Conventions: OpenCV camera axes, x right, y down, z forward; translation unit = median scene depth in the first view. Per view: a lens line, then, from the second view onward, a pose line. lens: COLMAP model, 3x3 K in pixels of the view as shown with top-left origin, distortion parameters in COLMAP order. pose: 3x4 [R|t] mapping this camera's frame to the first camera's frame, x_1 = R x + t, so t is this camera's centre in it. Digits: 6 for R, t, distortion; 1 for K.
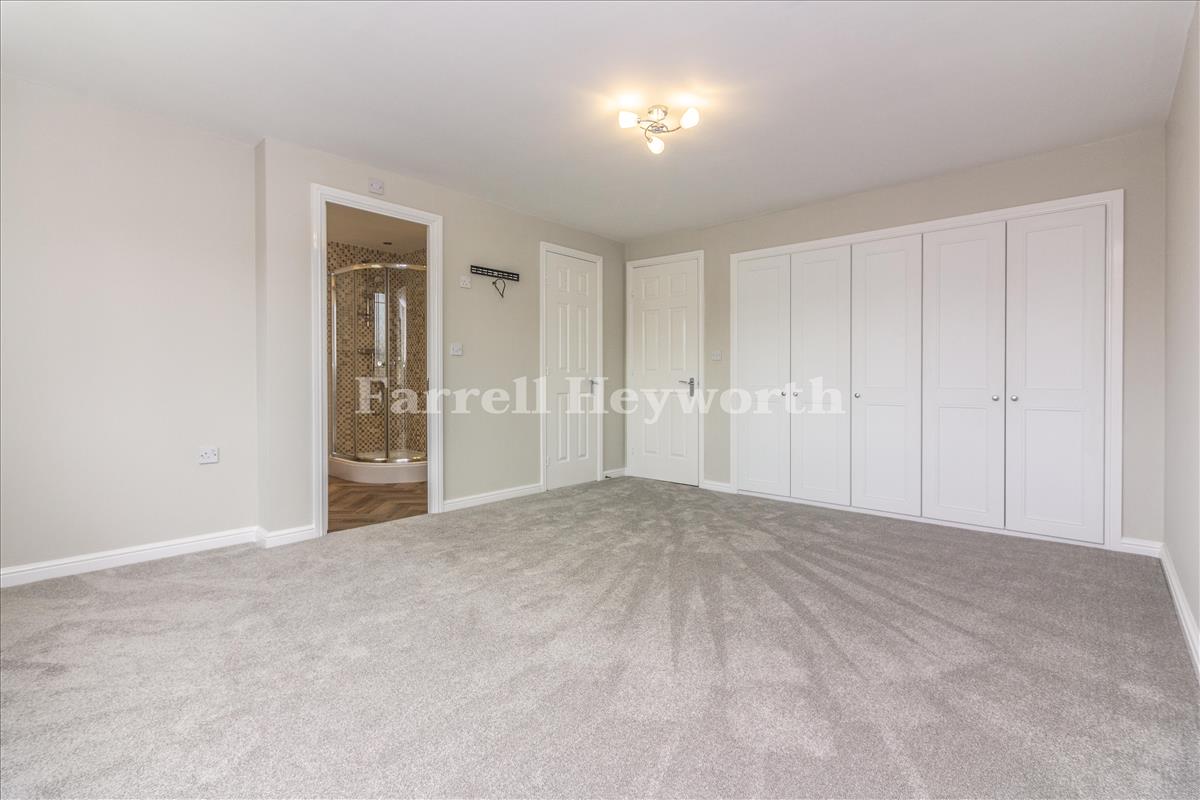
lens RADIAL K [[557.4, 0, 594.0], [0, 557.4, 376.4], [0, 0, 1]] dist [0.010611, -0.000963]
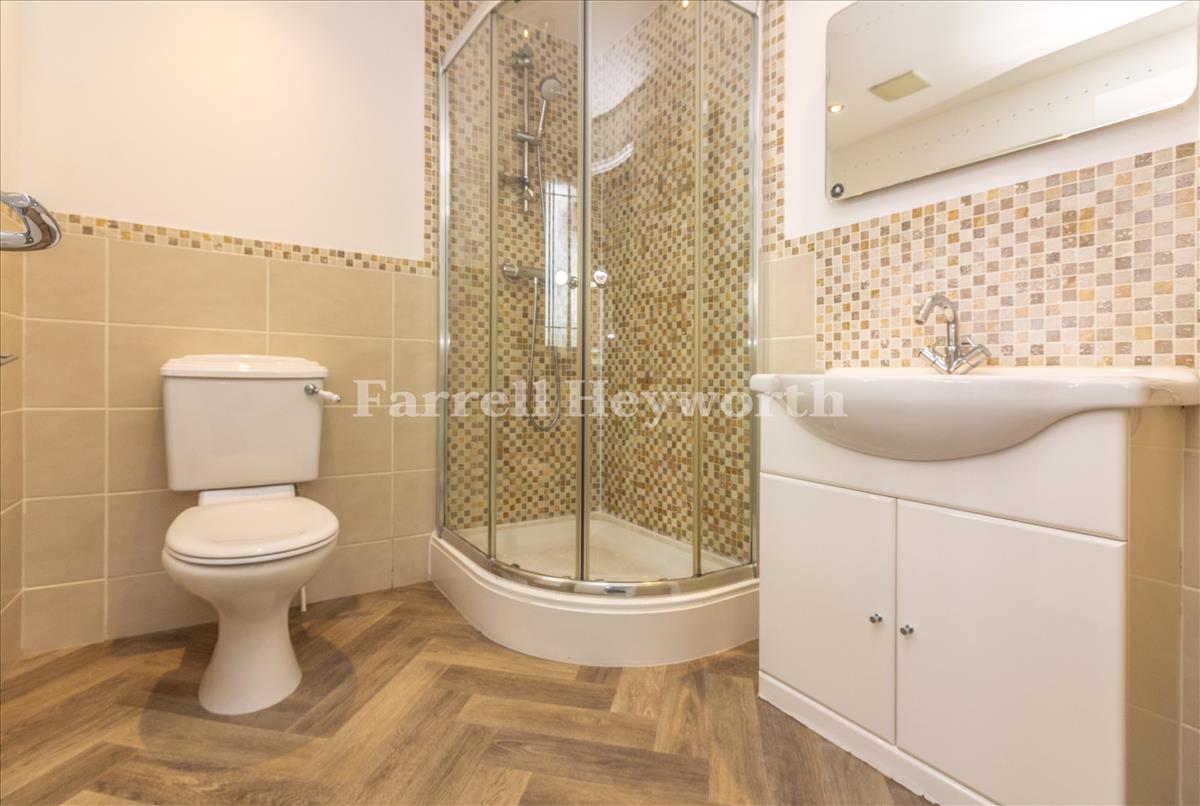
lens RADIAL K [[550.8, 0, 600.7], [0, 550.8, 405.2], [0, 0, 1]] dist [-0.000110, -0.000095]
pose [[0.968890, 0.029998, -0.245669, -0.250547], [-0.015522, 0.998038, 0.060651, 0.025484], [0.247006, -0.054951, 0.967455, 0.622007]]
